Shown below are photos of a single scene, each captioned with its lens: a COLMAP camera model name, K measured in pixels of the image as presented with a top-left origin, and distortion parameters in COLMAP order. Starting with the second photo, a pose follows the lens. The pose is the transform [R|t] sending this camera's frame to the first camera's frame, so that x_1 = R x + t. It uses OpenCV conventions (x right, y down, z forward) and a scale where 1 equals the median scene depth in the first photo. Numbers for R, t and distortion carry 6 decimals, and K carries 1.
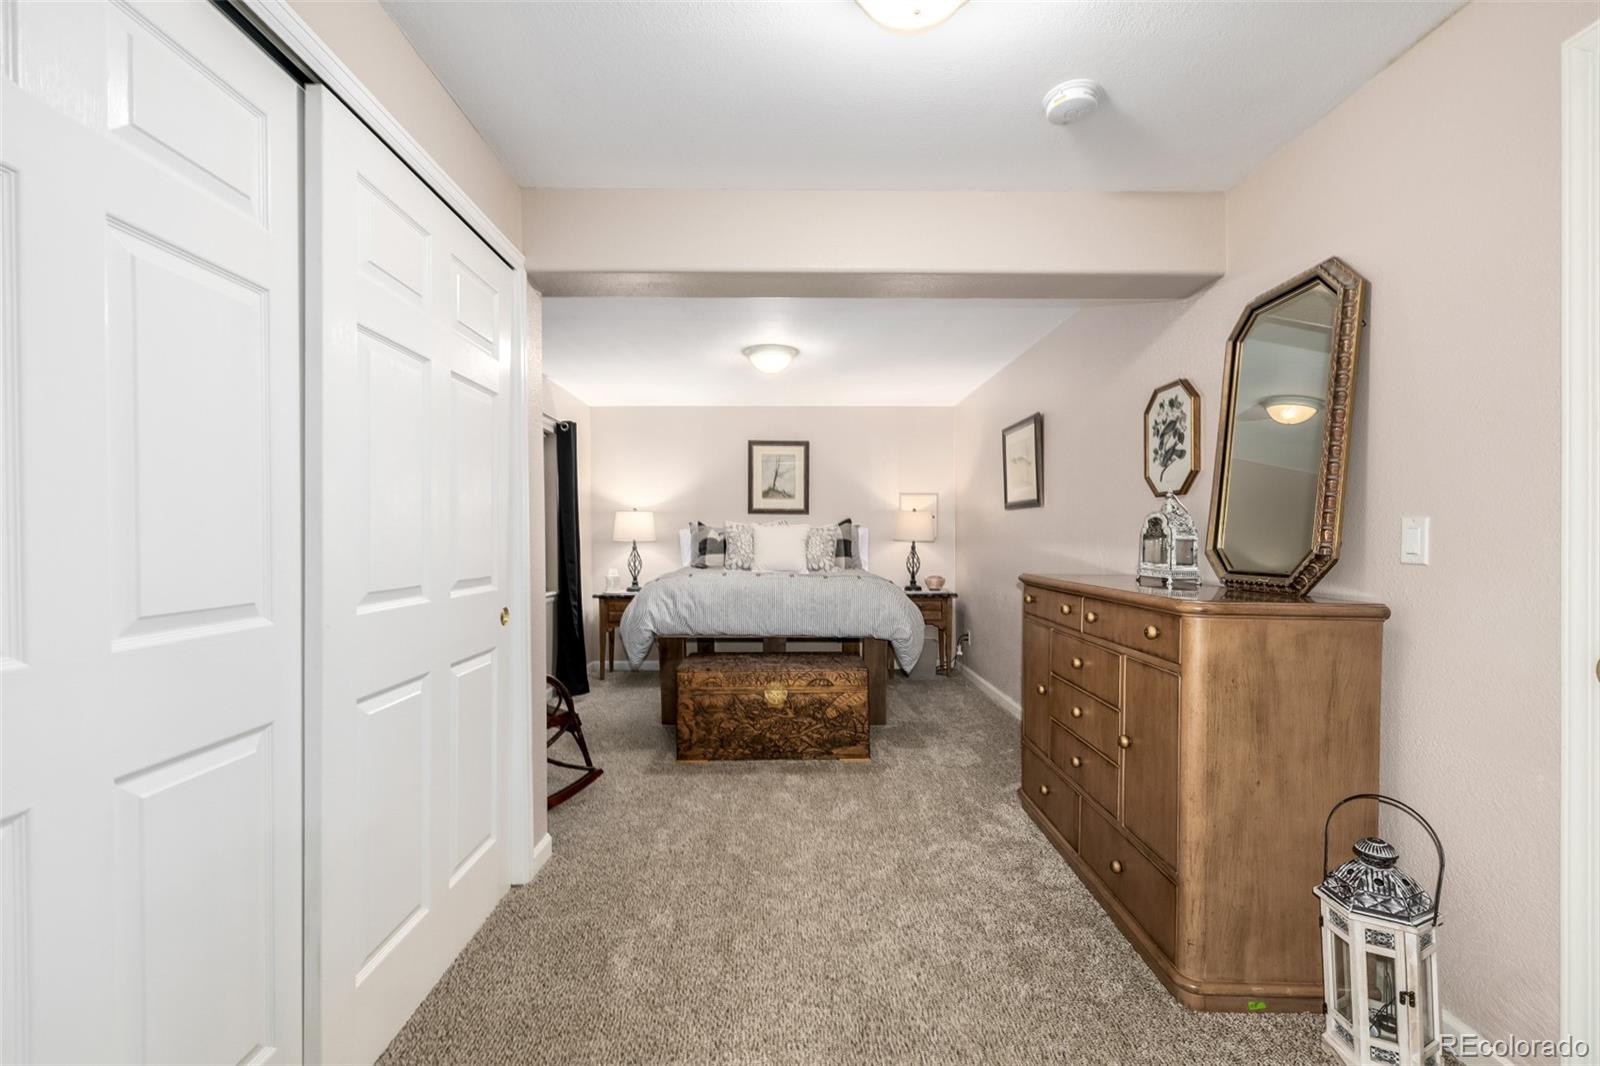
lens RADIAL K [[684.7, 0, 798.5], [0, 684.7, 538.5], [0, 0, 1]] dist [0.000776, 0.000018]
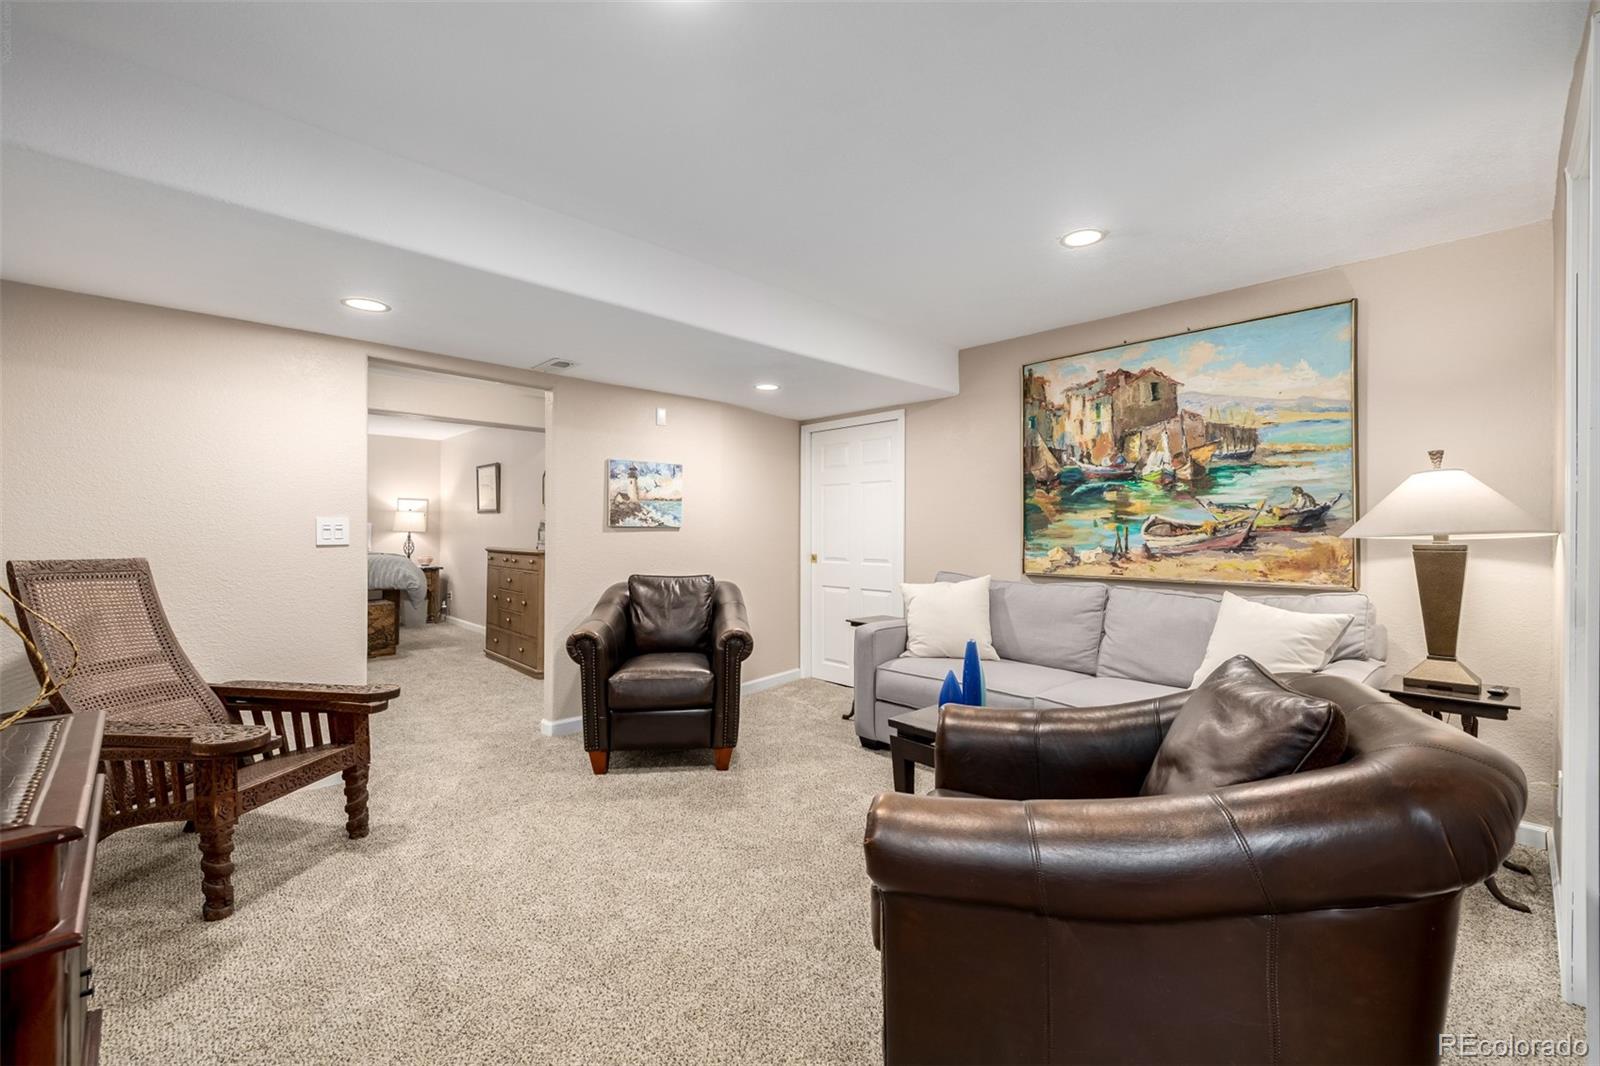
lens RADIAL K [[684.7, 0, 801.6], [0, 684.7, 532.0], [0, 0, 1]] dist [0.000776, 0.000018]
pose [[0.737921, 0.010436, 0.674807, -0.301800], [-0.011126, 0.999933, -0.003298, -0.000698], [-0.674796, -0.005074, 0.737987, -0.956223]]
